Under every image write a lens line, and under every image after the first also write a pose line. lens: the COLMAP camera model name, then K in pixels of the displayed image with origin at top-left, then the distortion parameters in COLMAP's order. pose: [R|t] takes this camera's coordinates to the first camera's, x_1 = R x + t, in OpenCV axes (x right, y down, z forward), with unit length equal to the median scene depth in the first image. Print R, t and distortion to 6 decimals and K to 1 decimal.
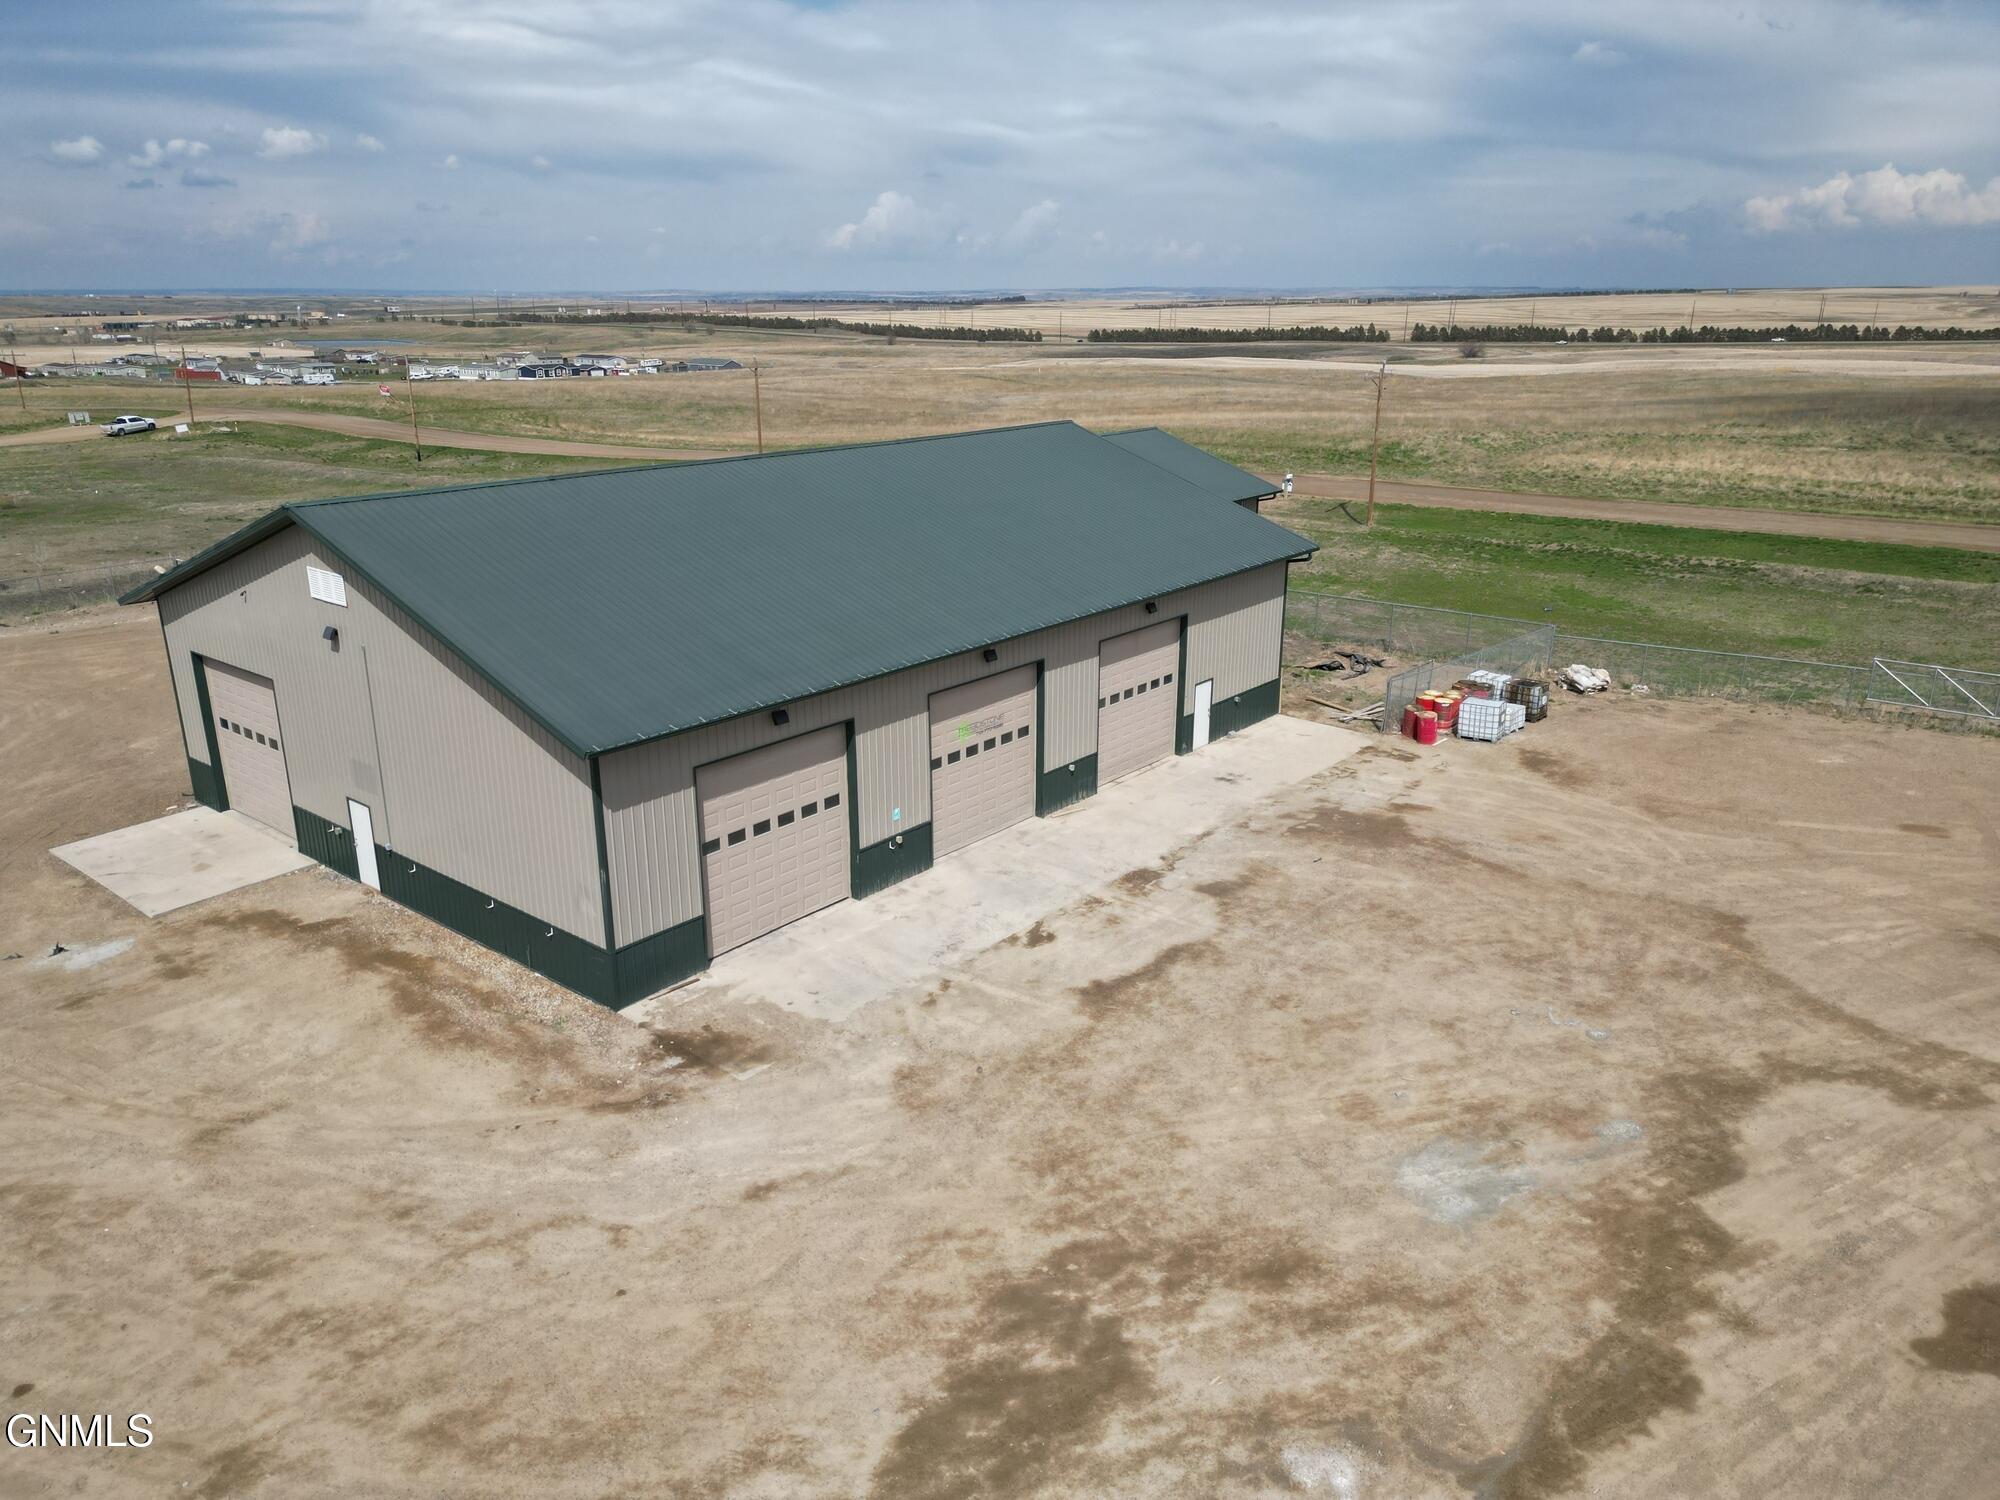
lens RADIAL K [[1391.0, 0, 997.5], [0, 1391.0, 749.4], [0, 0, 1]] dist [0.086194, -0.085256]
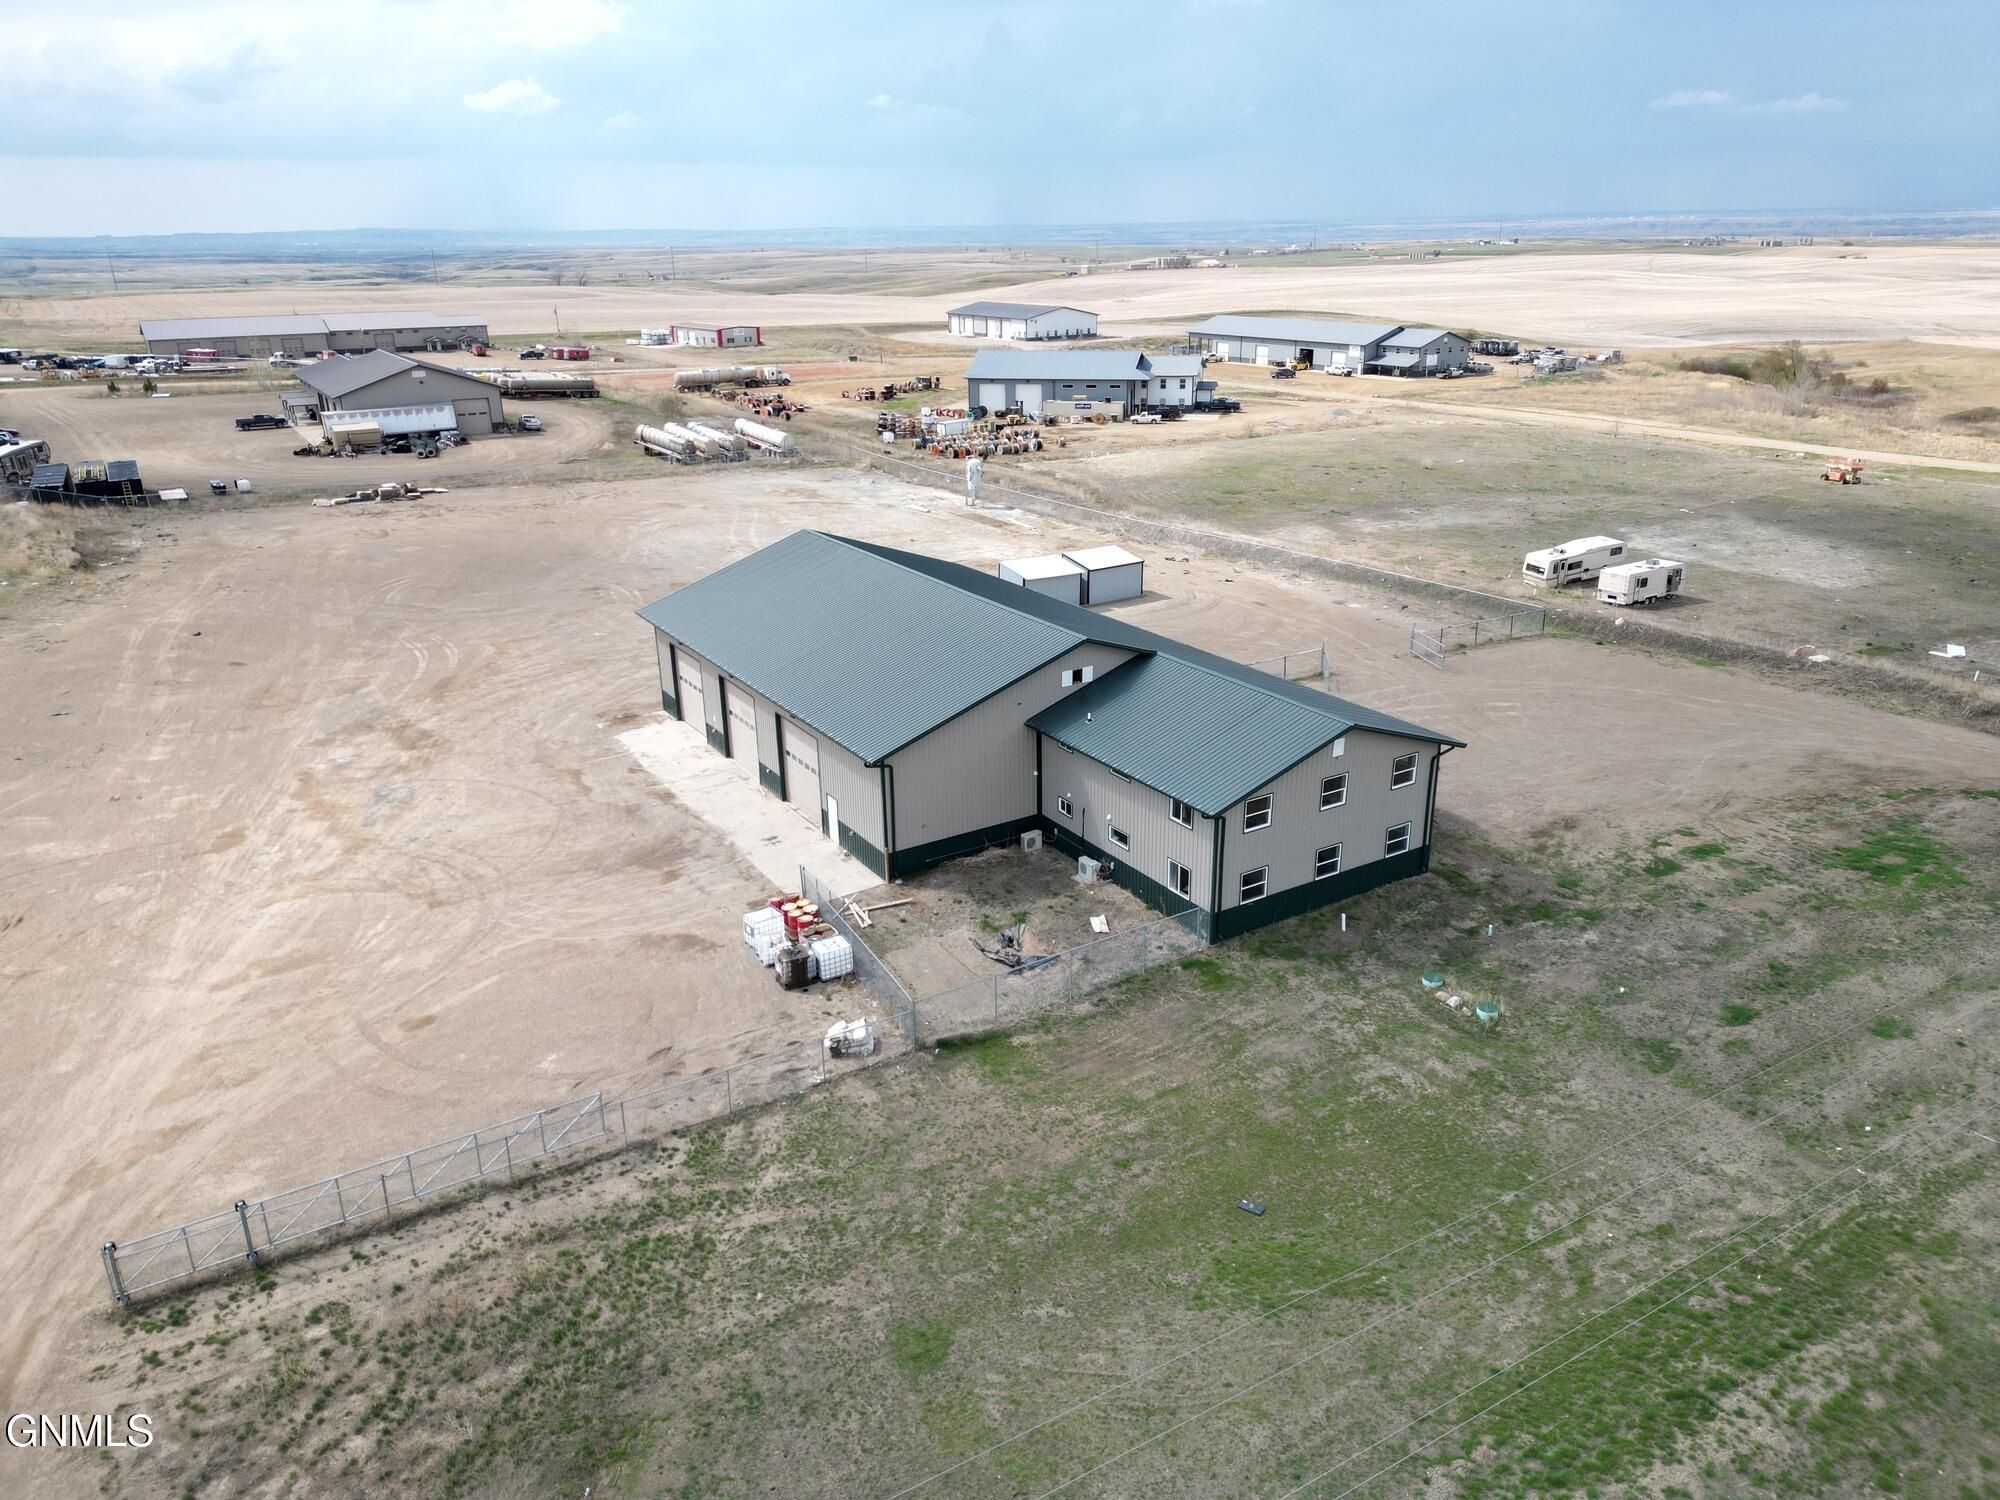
lens RADIAL K [[1385.9, 0, 997.8], [0, 1385.9, 752.6], [0, 0, 1]] dist [0.104396, -0.120507]
pose [[-0.311683, 0.338712, -0.887766, 1.695257], [-0.281725, 0.859353, 0.426782, -0.937479], [0.907460, 0.383127, -0.172422, 1.762883]]
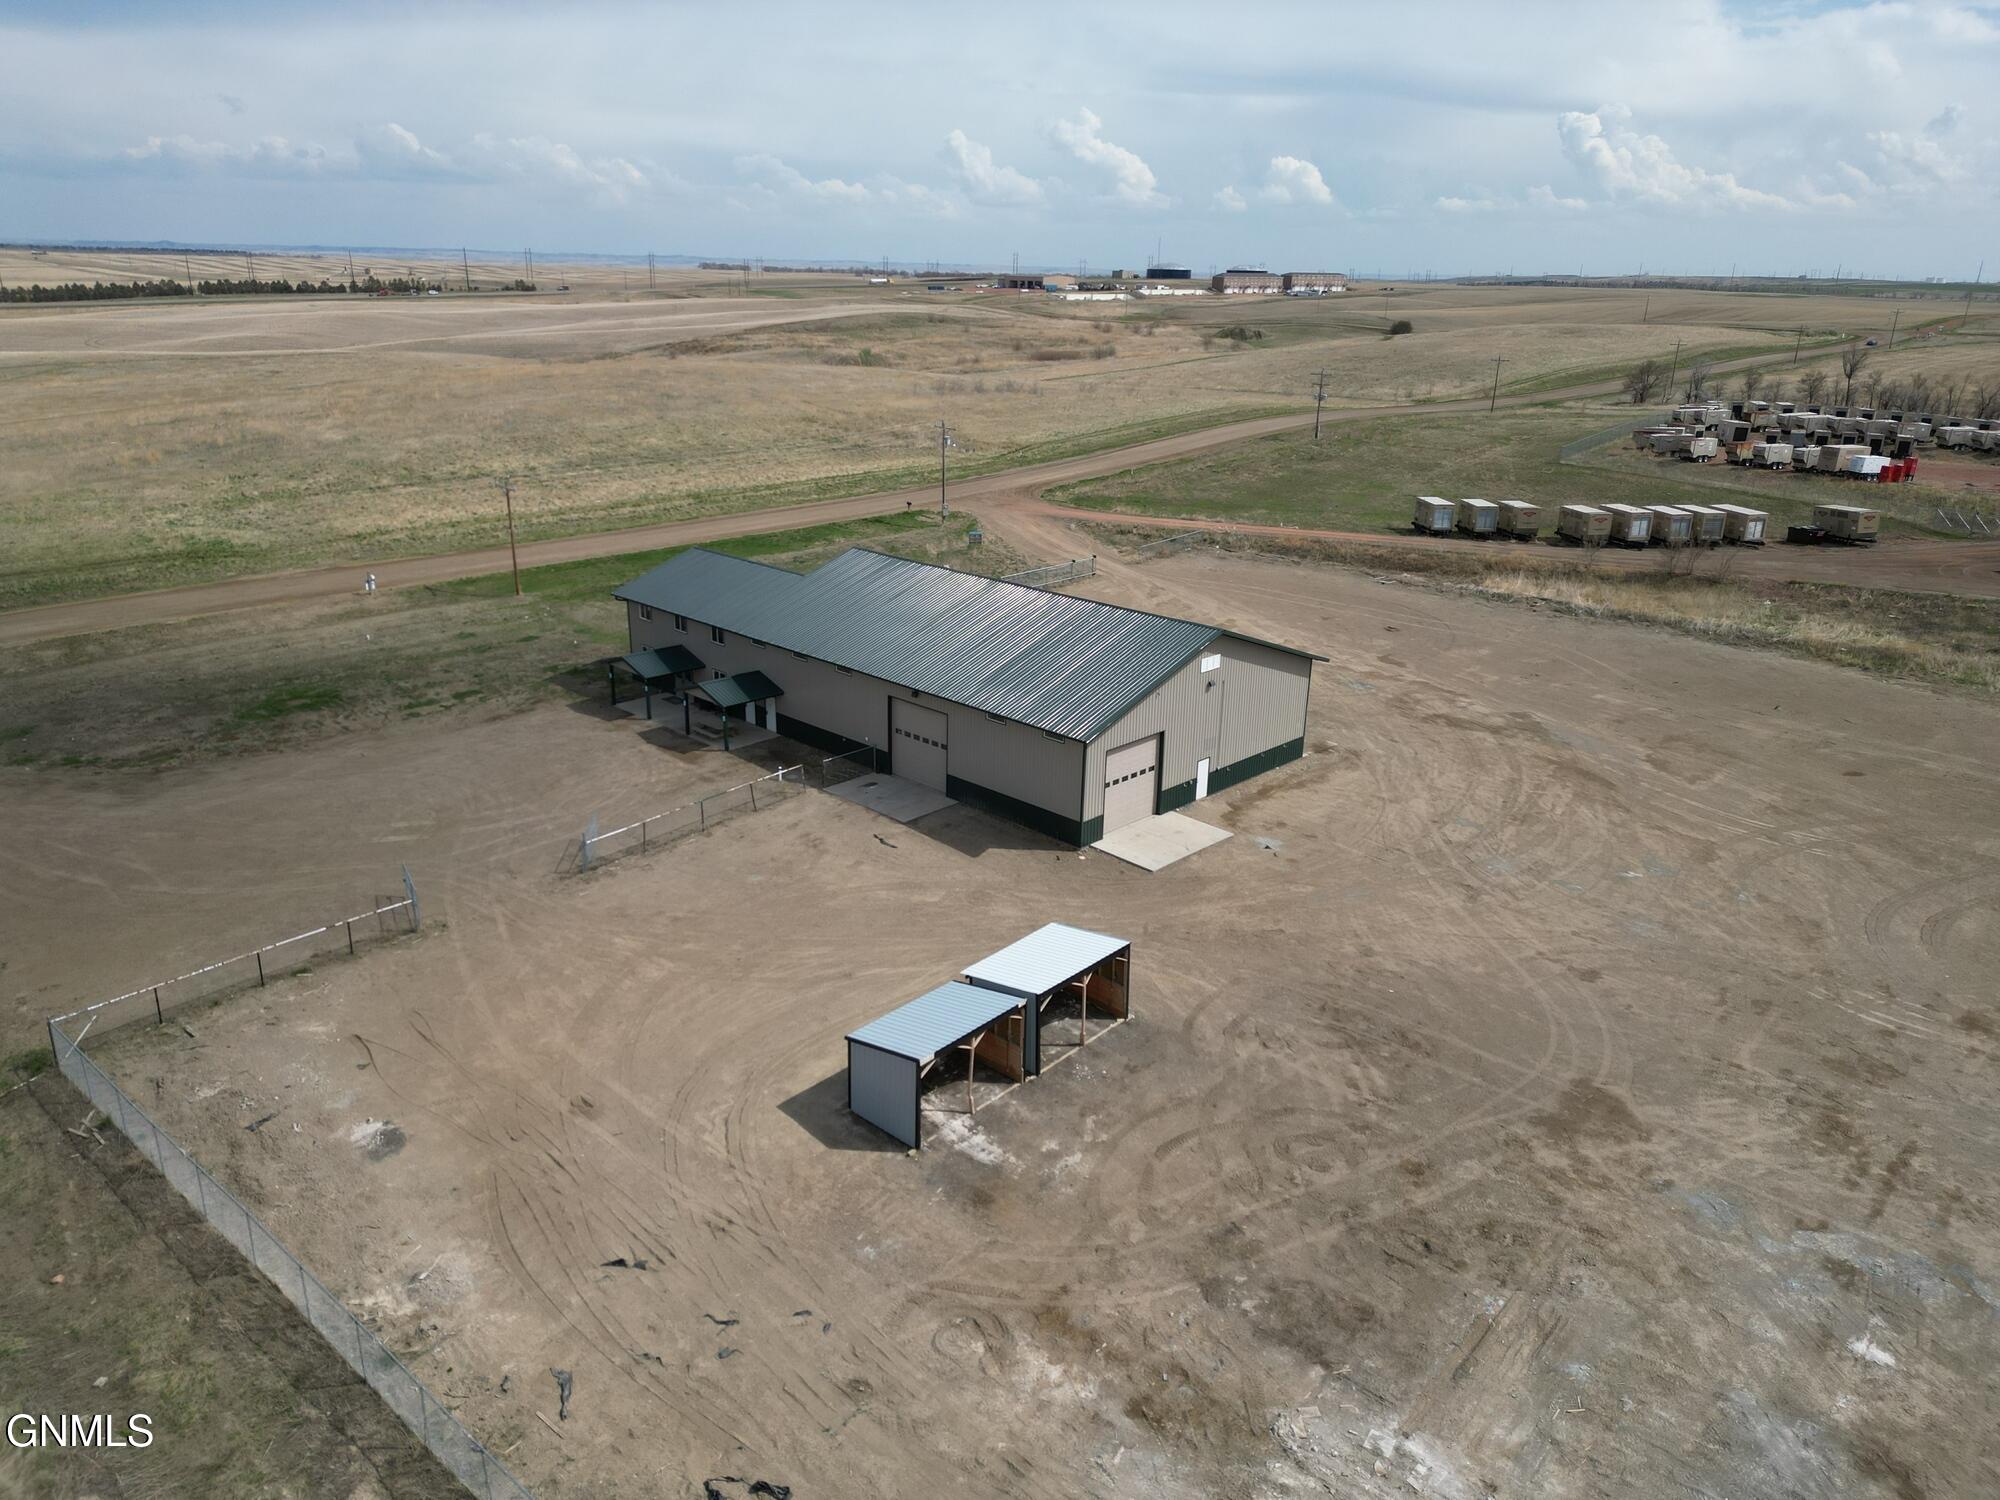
lens RADIAL K [[1391.0, 0, 997.5], [0, 1391.0, 749.4], [0, 0, 1]] dist [0.086194, -0.085256]
pose [[0.074199, -0.323837, 0.943199, -2.463467], [0.289515, 0.912066, 0.290372, -0.684010], [-0.954293, 0.251525, 0.161431, 0.932547]]
